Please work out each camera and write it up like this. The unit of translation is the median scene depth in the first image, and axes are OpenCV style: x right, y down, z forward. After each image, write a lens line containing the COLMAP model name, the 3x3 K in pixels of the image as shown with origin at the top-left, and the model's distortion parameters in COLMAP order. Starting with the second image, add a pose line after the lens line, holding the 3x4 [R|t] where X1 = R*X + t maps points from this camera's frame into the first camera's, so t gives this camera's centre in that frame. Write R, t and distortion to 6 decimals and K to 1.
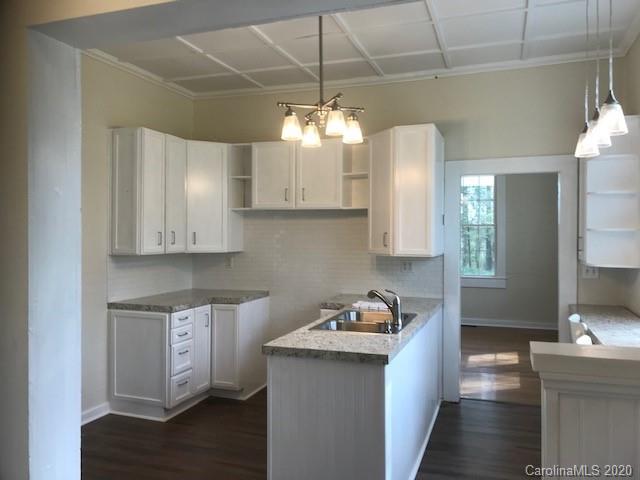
lens RADIAL K [[520.7, 0, 321.5], [0, 520.7, 243.2], [0, 0, 1]] dist [0.005585, -0.009521]
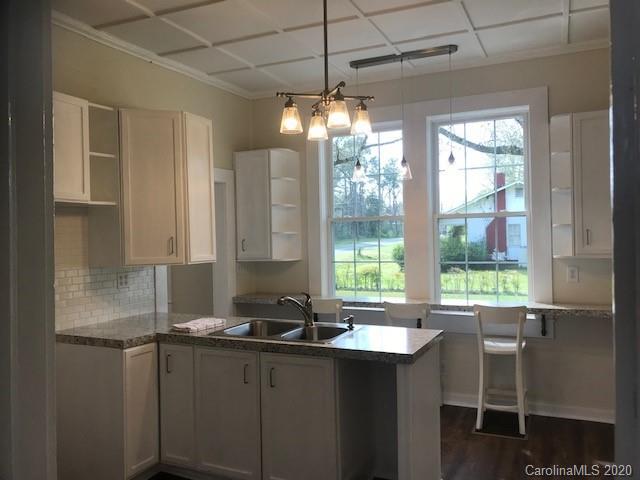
lens RADIAL K [[520.7, 0, 321.5], [0, 520.7, 243.2], [0, 0, 1]] dist [0.005585, -0.009521]
pose [[0.080472, -0.016746, 0.996616, -0.743982], [0.038140, 0.999178, 0.013709, -0.014367], [-0.996027, 0.036908, 0.081045, 0.768577]]
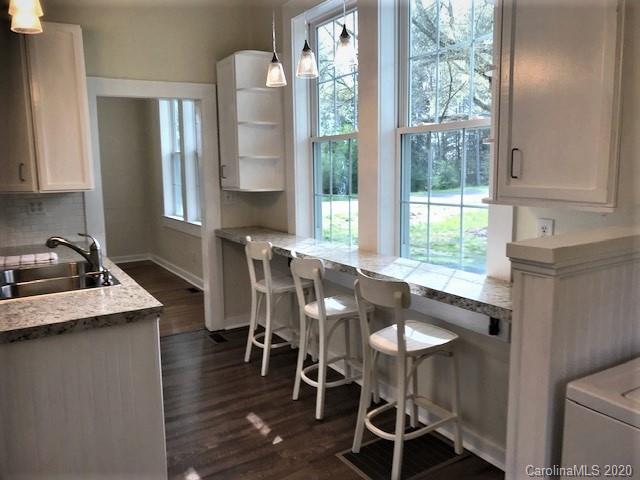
lens RADIAL K [[520.7, 0, 321.5], [0, 520.7, 243.2], [0, 0, 1]] dist [0.005585, -0.009521]
pose [[0.624584, -0.130540, 0.769970, -0.226922], [0.035975, 0.989694, 0.138609, 0.005736], [-0.780129, -0.058874, 0.622843, 0.187700]]
